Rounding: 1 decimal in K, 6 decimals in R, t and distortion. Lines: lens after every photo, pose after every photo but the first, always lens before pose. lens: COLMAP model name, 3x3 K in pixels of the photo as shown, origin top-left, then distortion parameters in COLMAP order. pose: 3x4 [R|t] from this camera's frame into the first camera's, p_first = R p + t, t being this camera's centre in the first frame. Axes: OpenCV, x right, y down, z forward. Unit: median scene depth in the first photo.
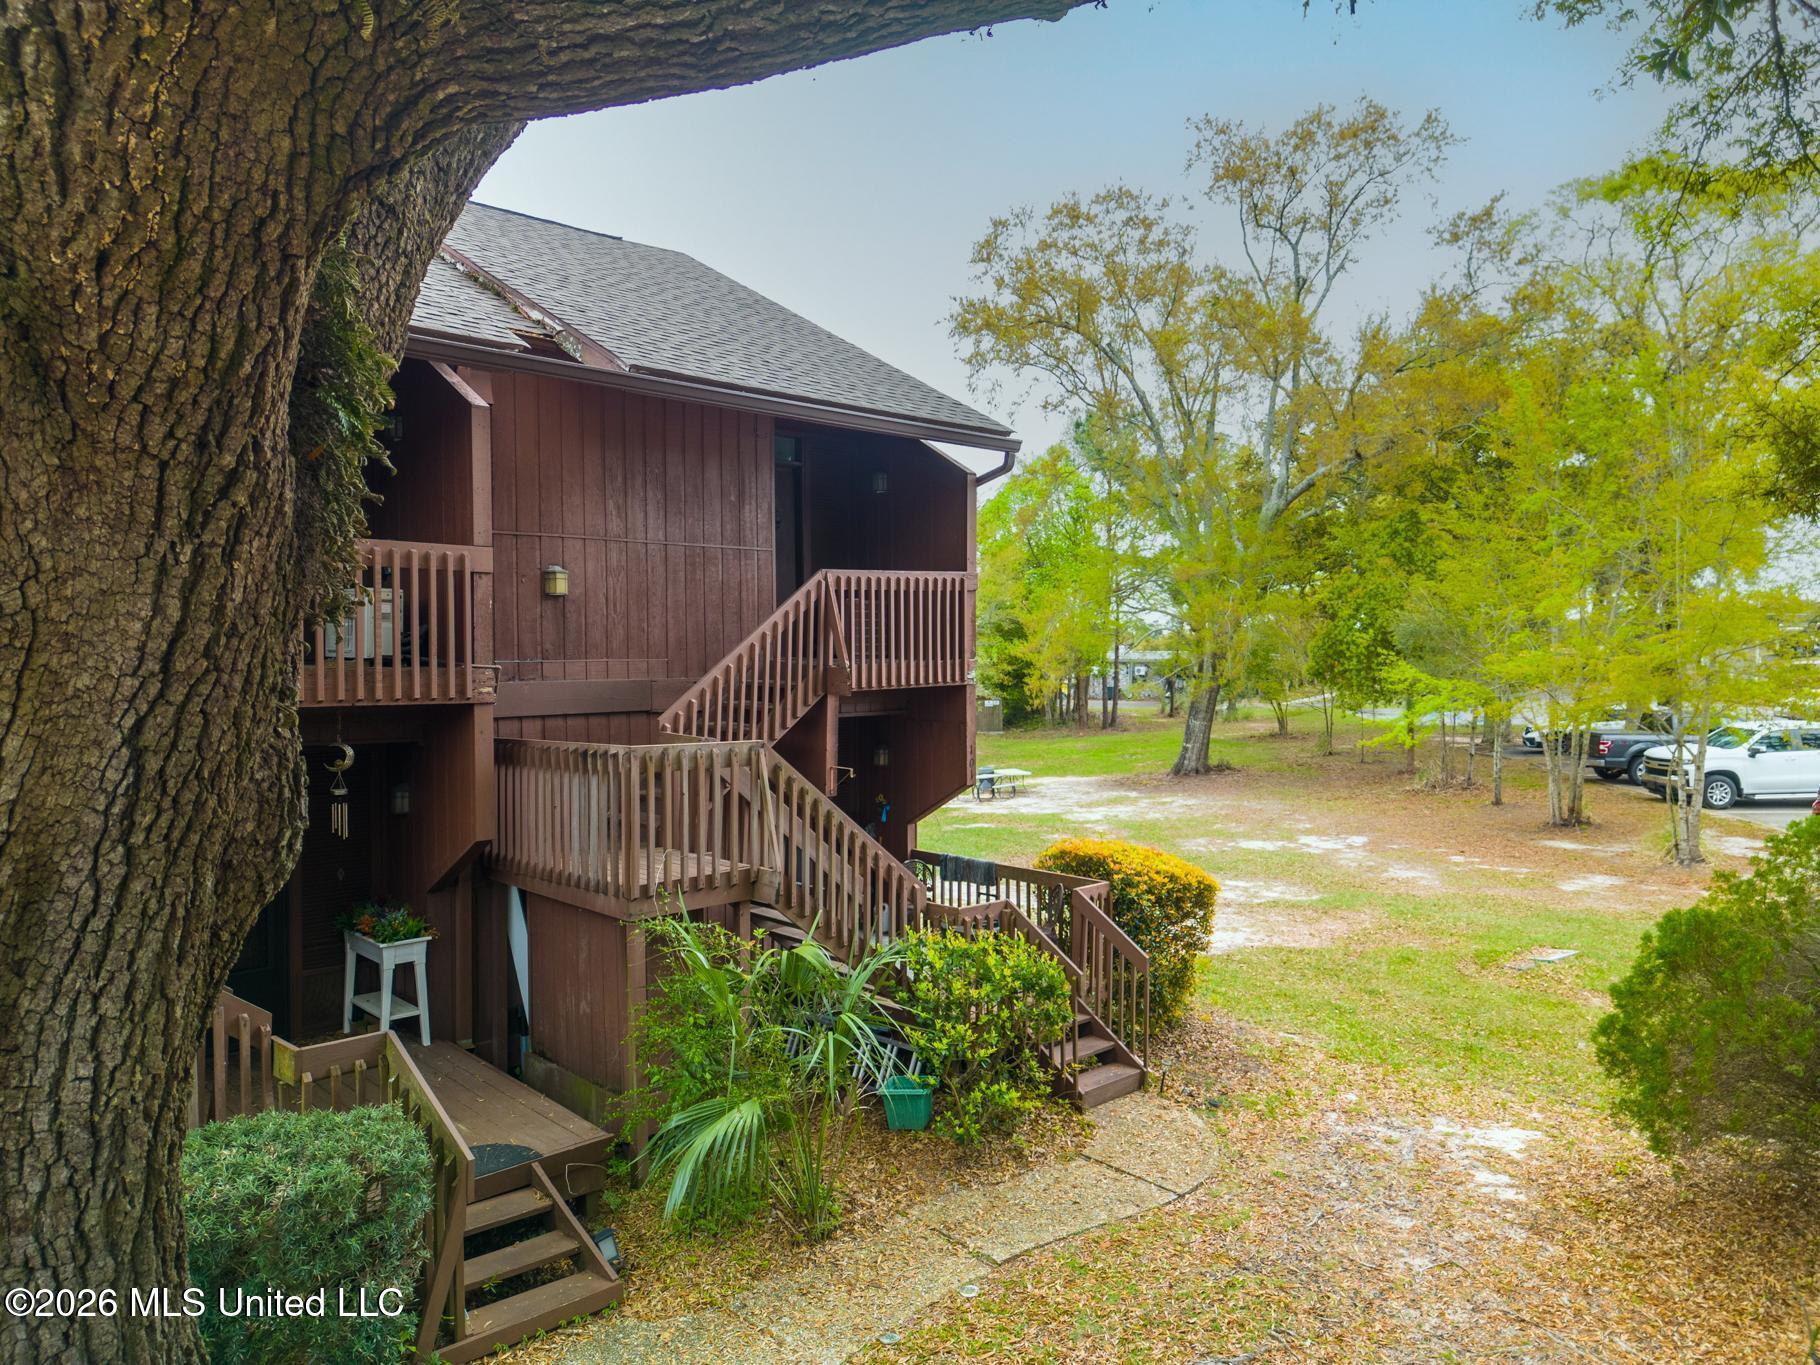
lens RADIAL K [[1259.5, 0, 904.6], [0, 1259.5, 685.4], [0, 0, 1]] dist [0.037194, -0.011293]
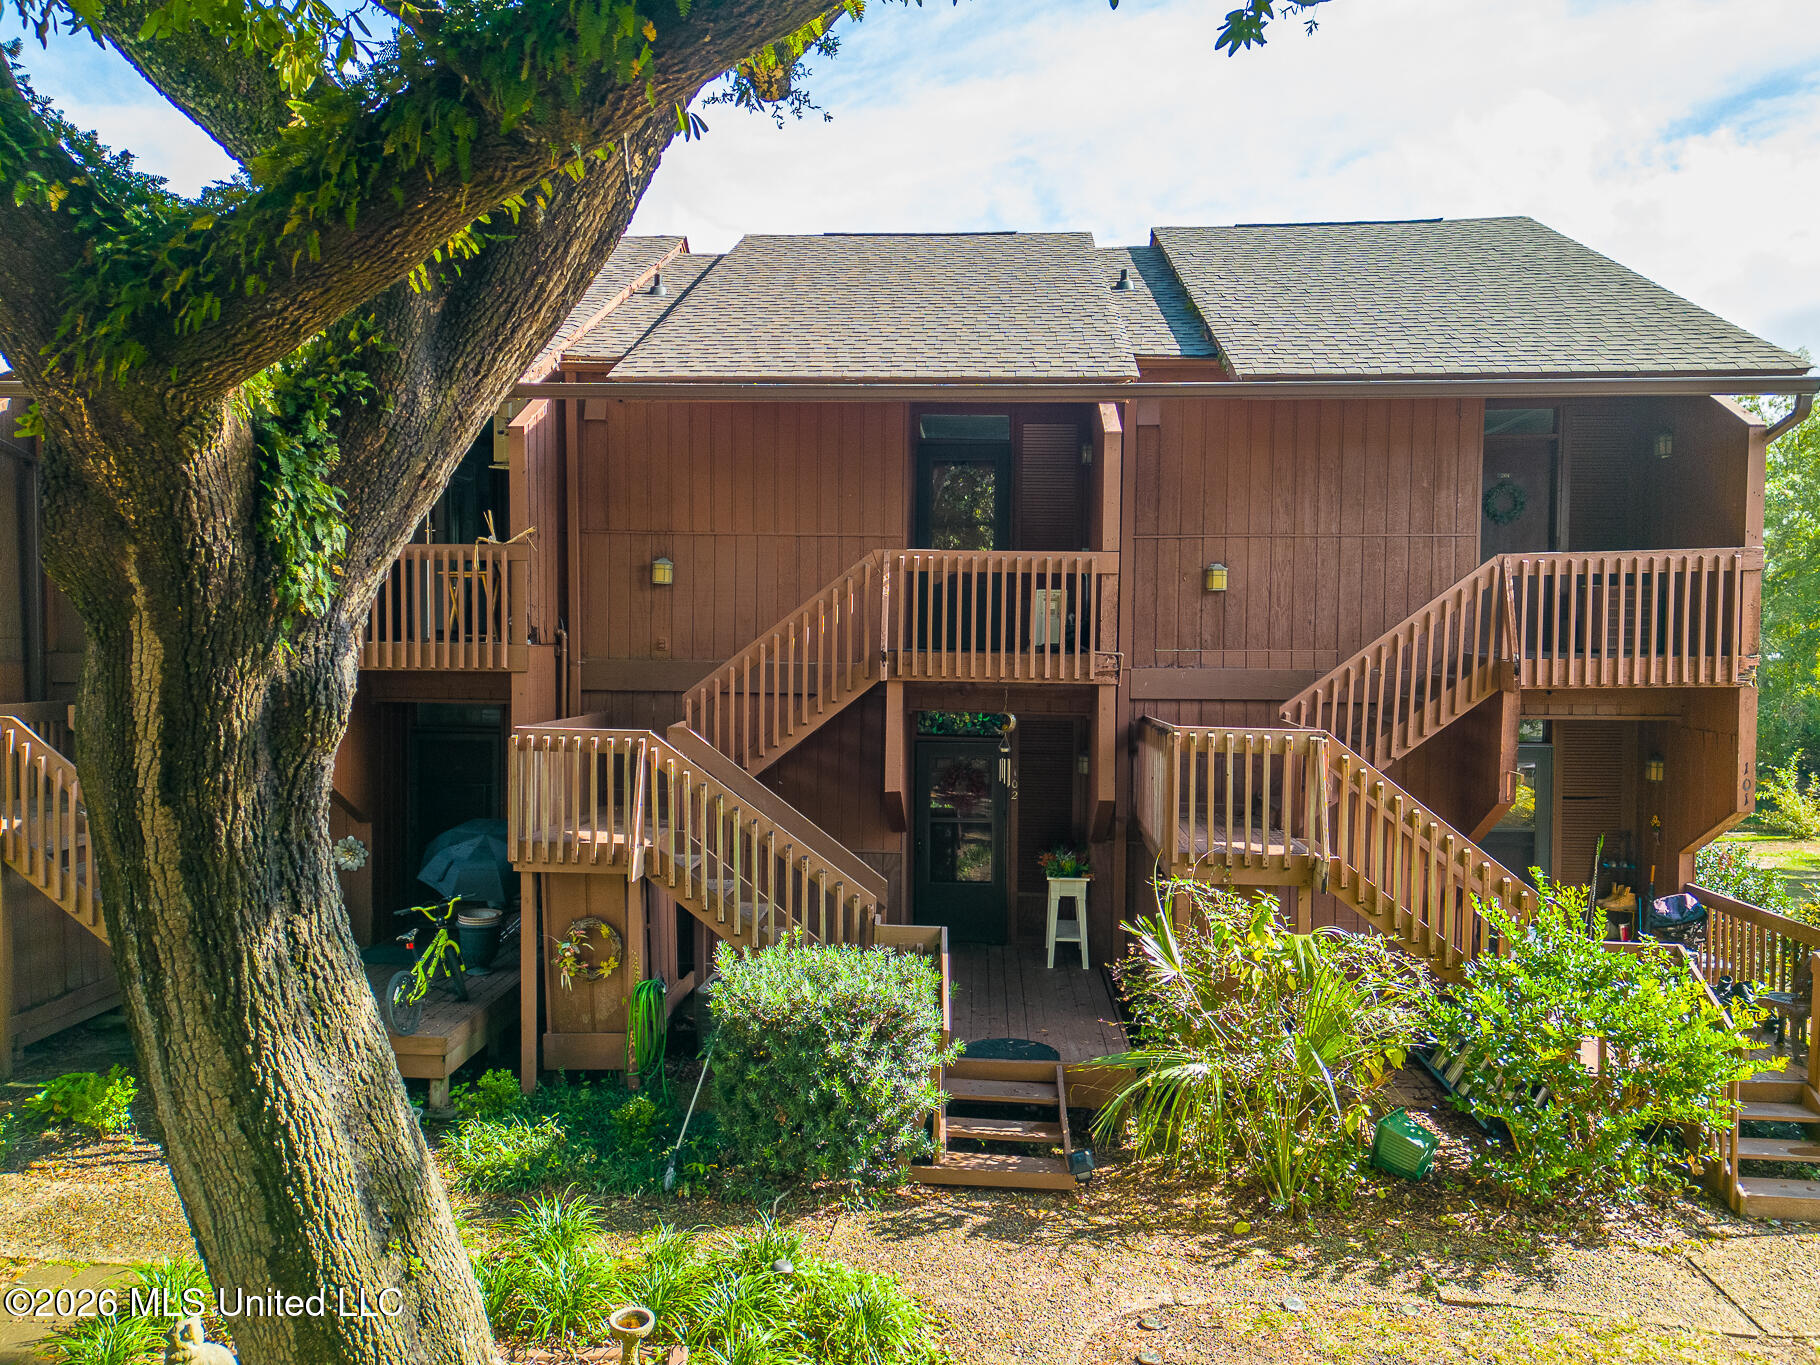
lens RADIAL K [[1259.5, 0, 903.2], [0, 1259.5, 689.2], [0, 0, 1]] dist [0.037194, -0.011293]
pose [[0.672915, 0.040170, -0.738629, 0.354861], [-0.030405, 0.999183, 0.026640, -0.006768], [0.739095, 0.004532, 0.673586, 0.061632]]
